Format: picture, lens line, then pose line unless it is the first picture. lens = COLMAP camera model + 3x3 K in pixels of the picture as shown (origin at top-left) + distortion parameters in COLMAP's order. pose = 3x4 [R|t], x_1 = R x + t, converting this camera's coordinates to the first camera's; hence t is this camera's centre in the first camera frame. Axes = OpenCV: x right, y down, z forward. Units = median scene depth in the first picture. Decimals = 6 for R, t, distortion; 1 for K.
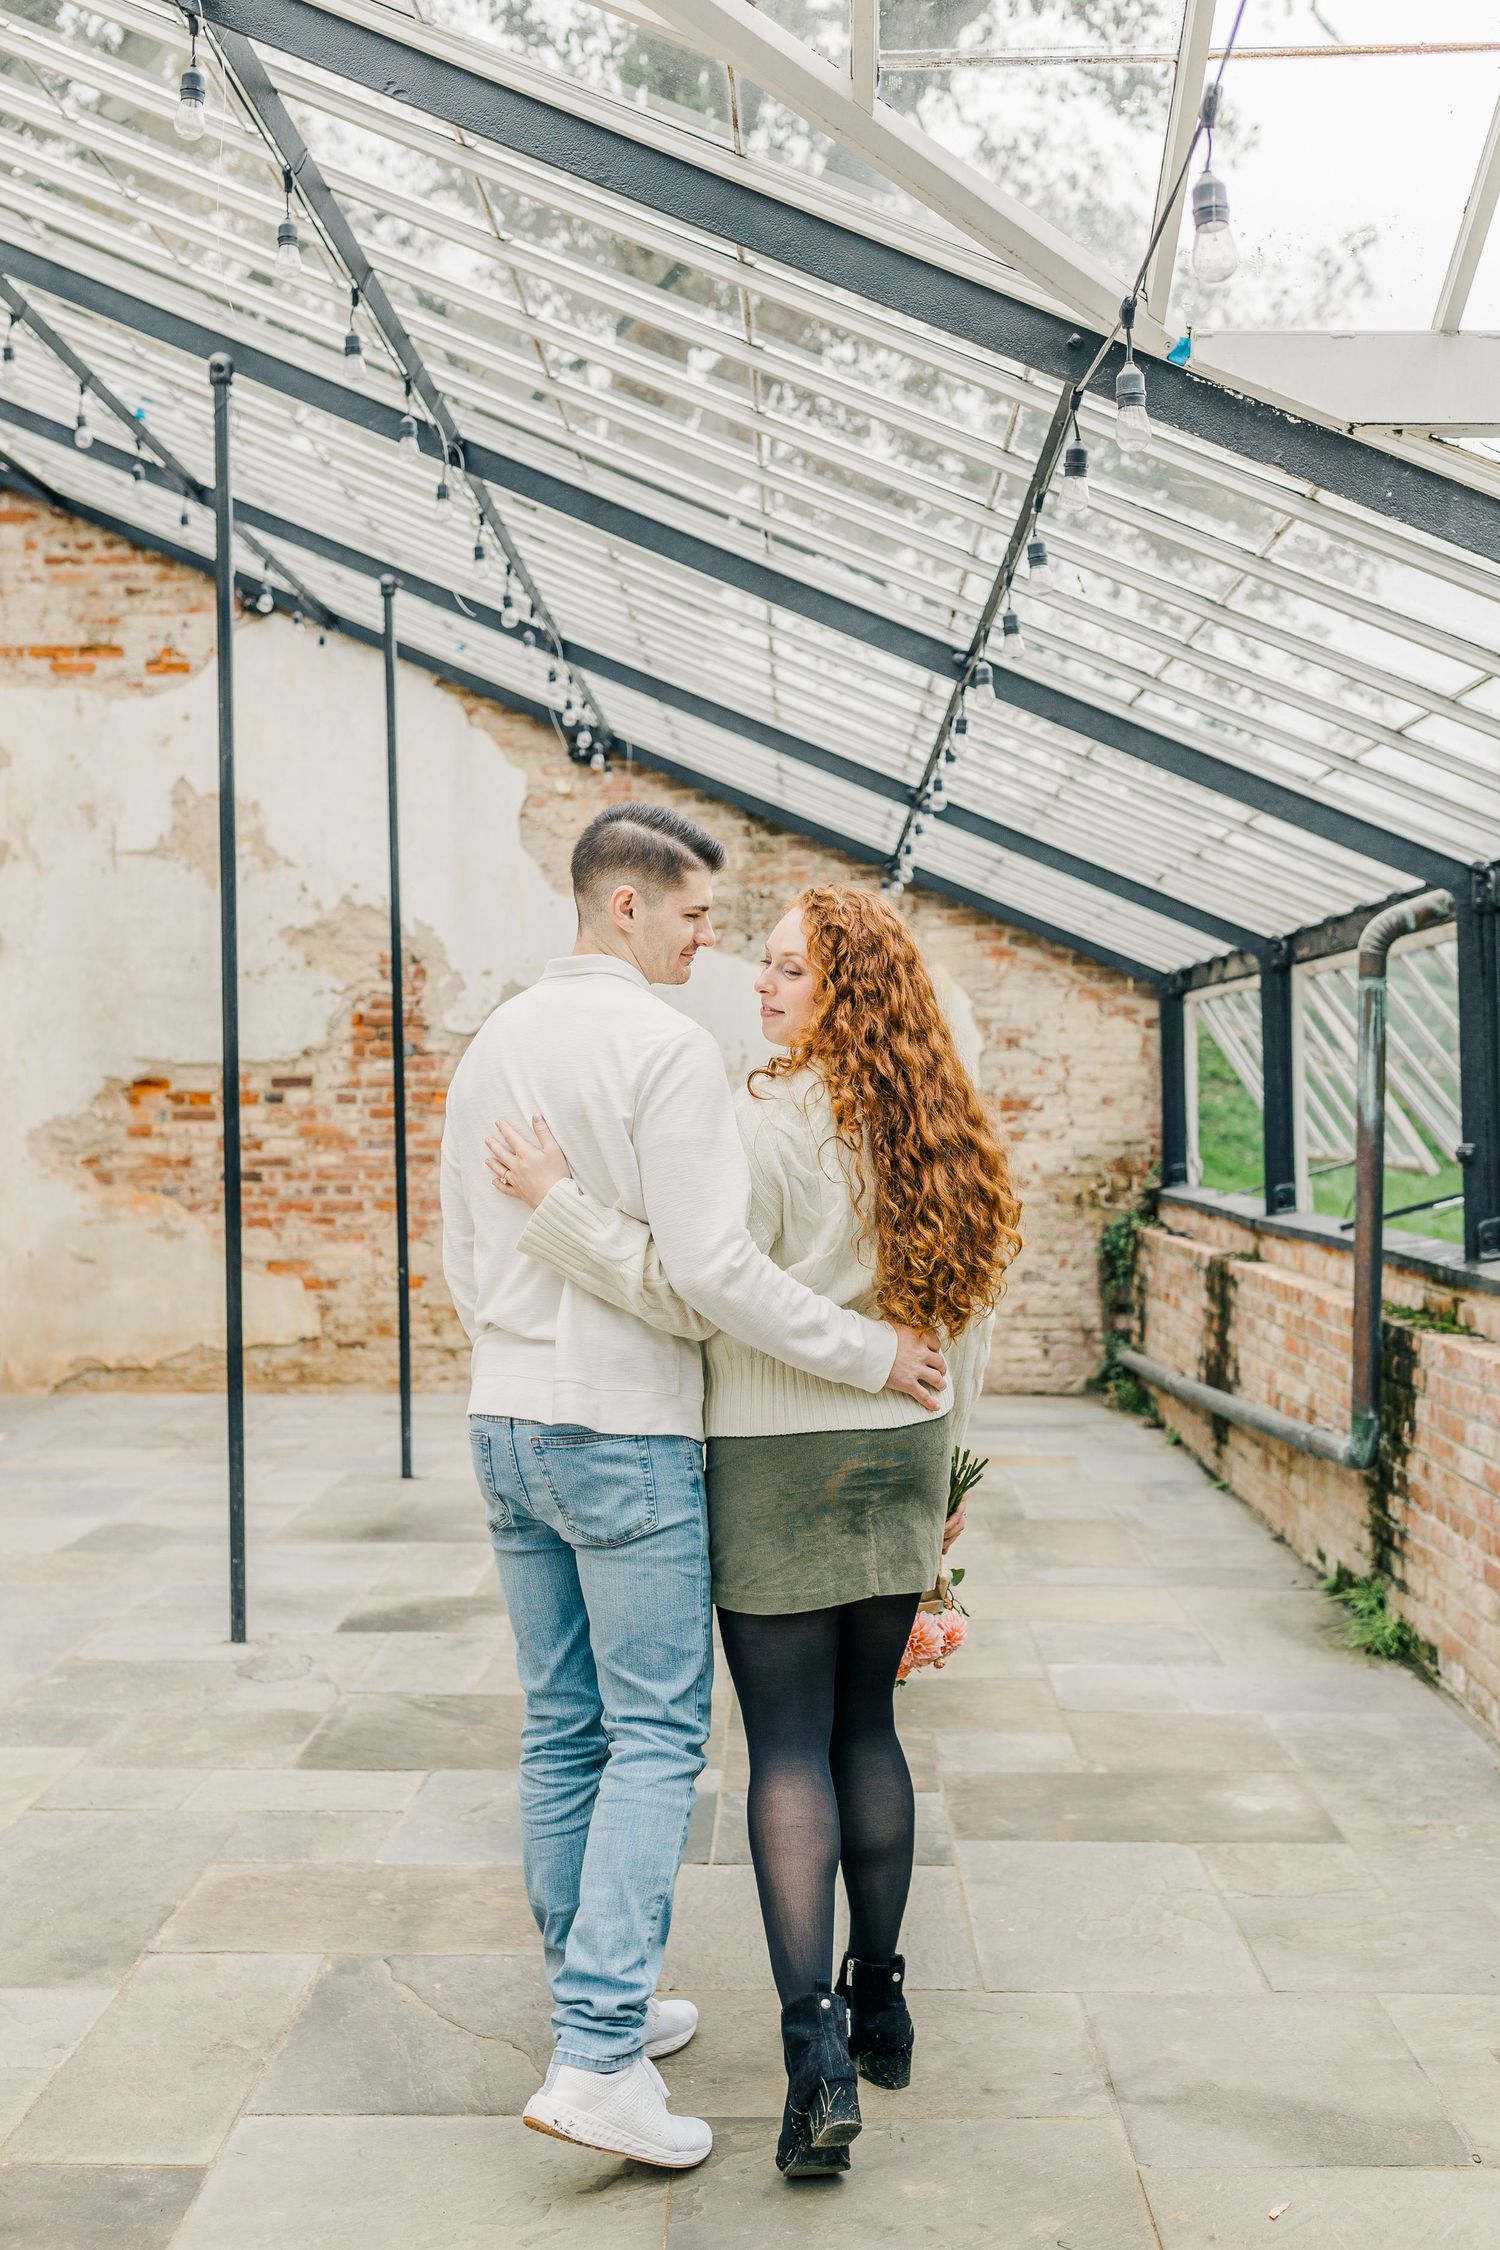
lens RADIAL K [[2323.9, 0, 782.8], [0, 2323.9, 1094.0], [0, 0, 1]] dist [0.020063, 0.000000]
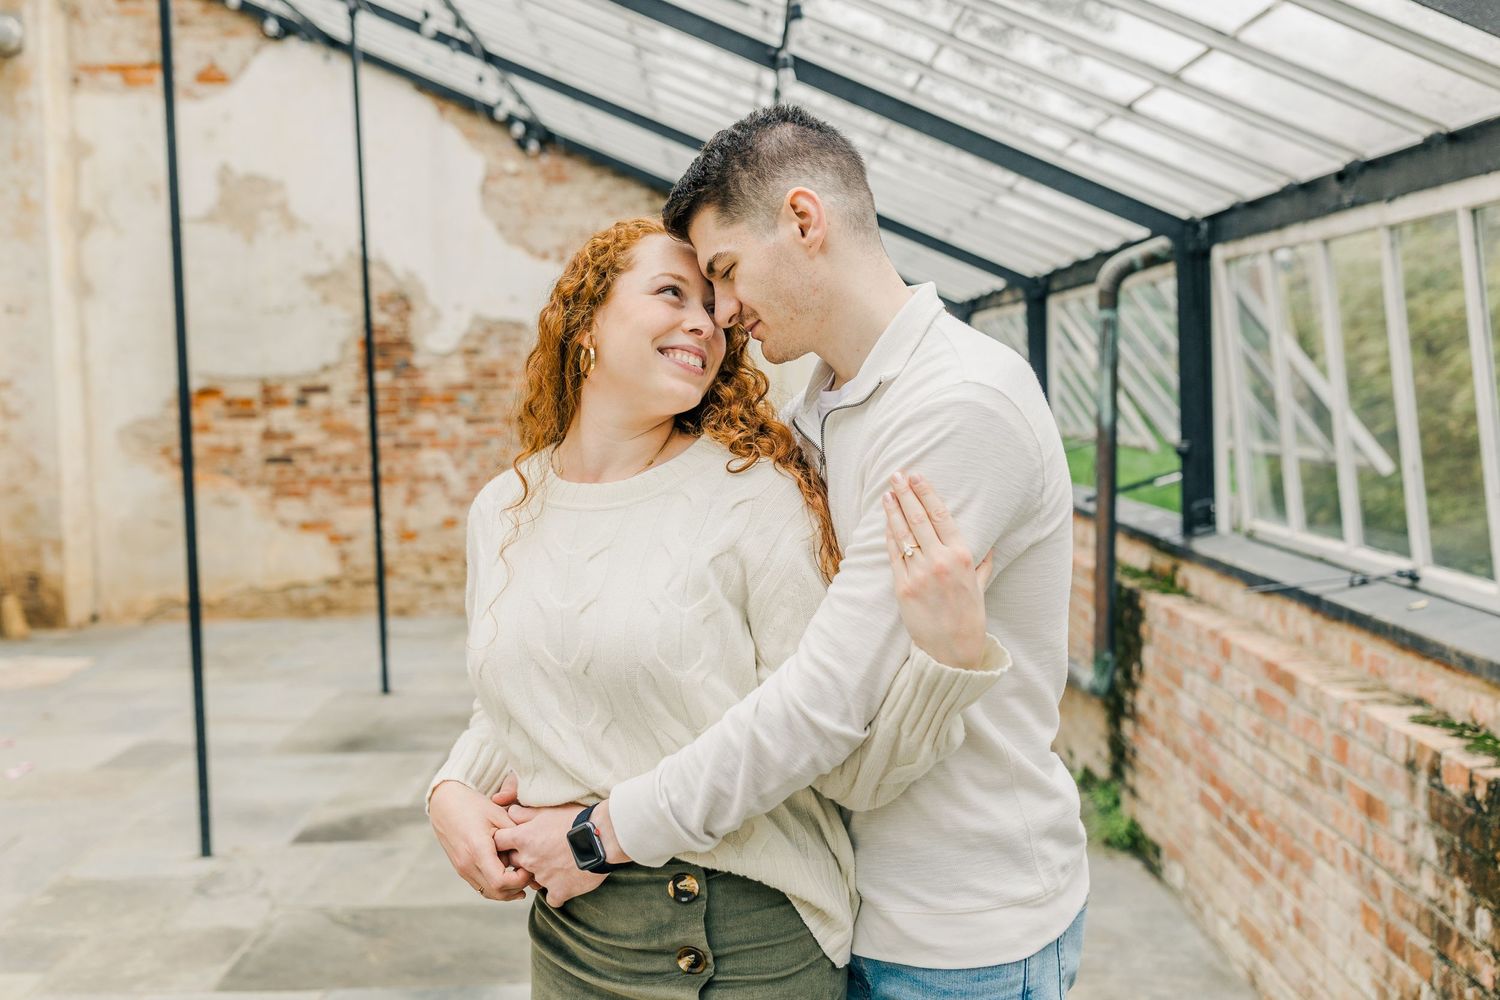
lens RADIAL K [[1549.3, 0, 769.8], [0, 1549.3, 460.5], [0, 0, 1]] dist [0.020063, 0.000000]
pose [[0.999350, -0.016067, 0.032270, 0.038464], [0.014323, 0.998462, 0.053567, -0.014511], [-0.033081, -0.053070, 0.998043, 0.150578]]
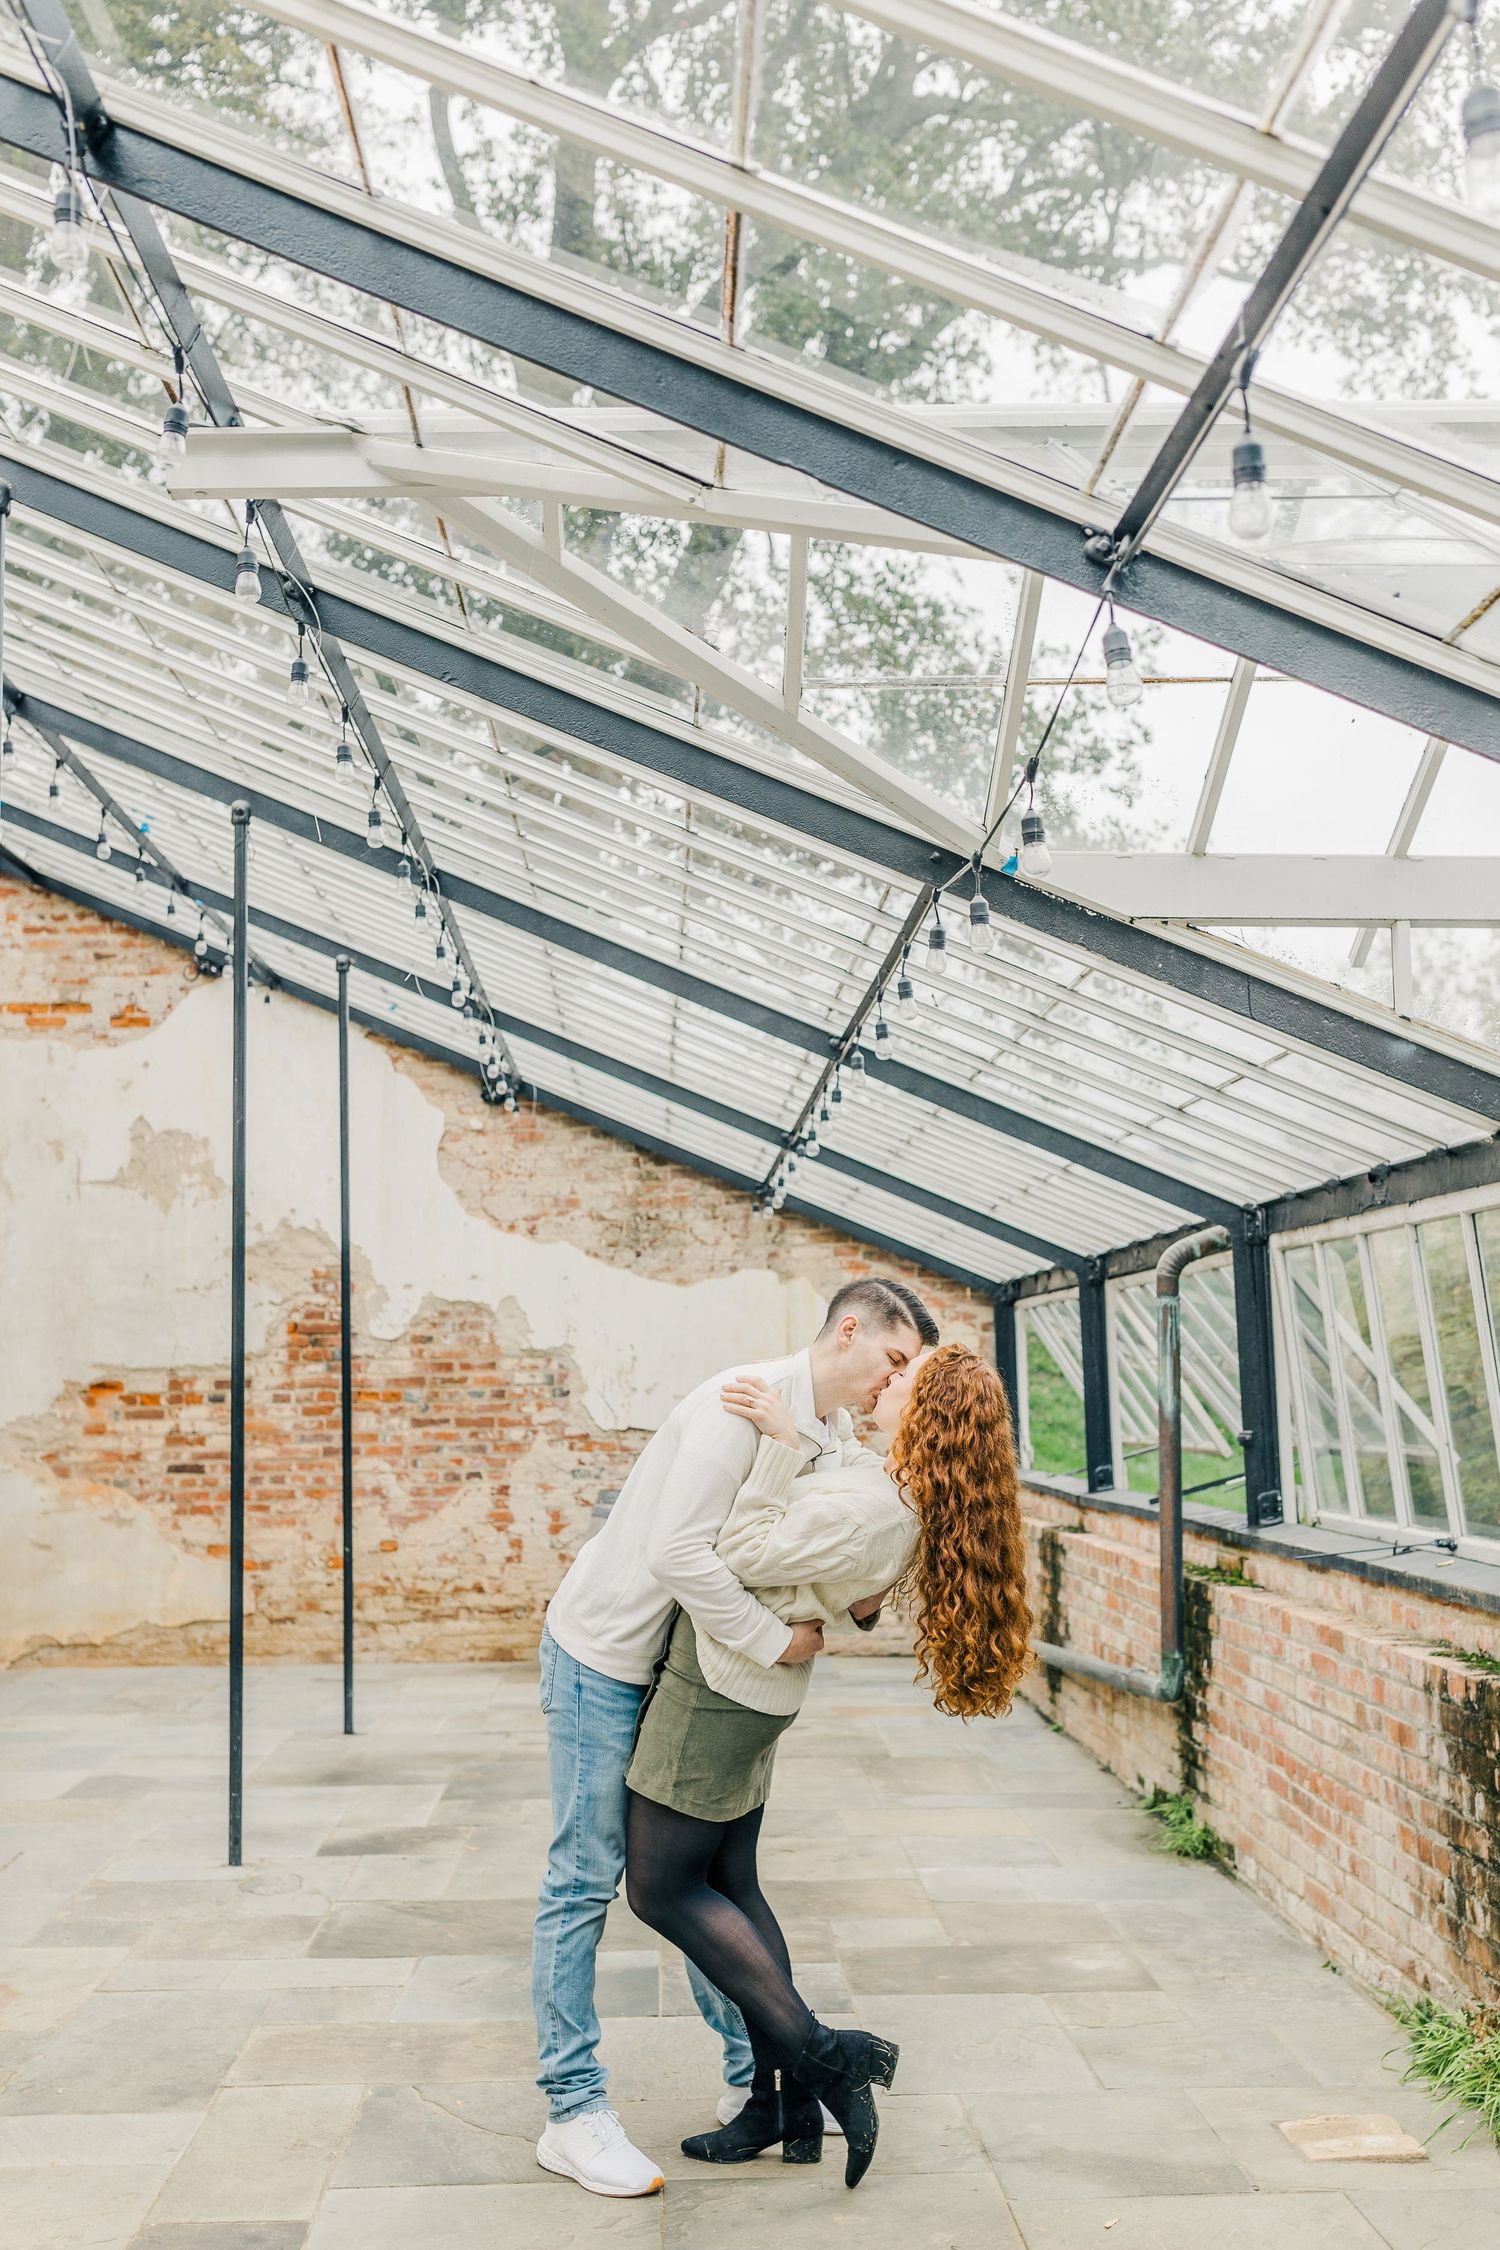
lens RADIAL K [[2190.2, 0, 760.0], [0, 2190.2, 1151.7], [0, 0, 1]] dist [0.020755, 0.000000]
pose [[0.998345, -0.001467, 0.057488, -0.027678], [0.007588, 0.994294, -0.106402, -0.003366], [-0.057004, 0.106662, 0.992660, -0.139968]]
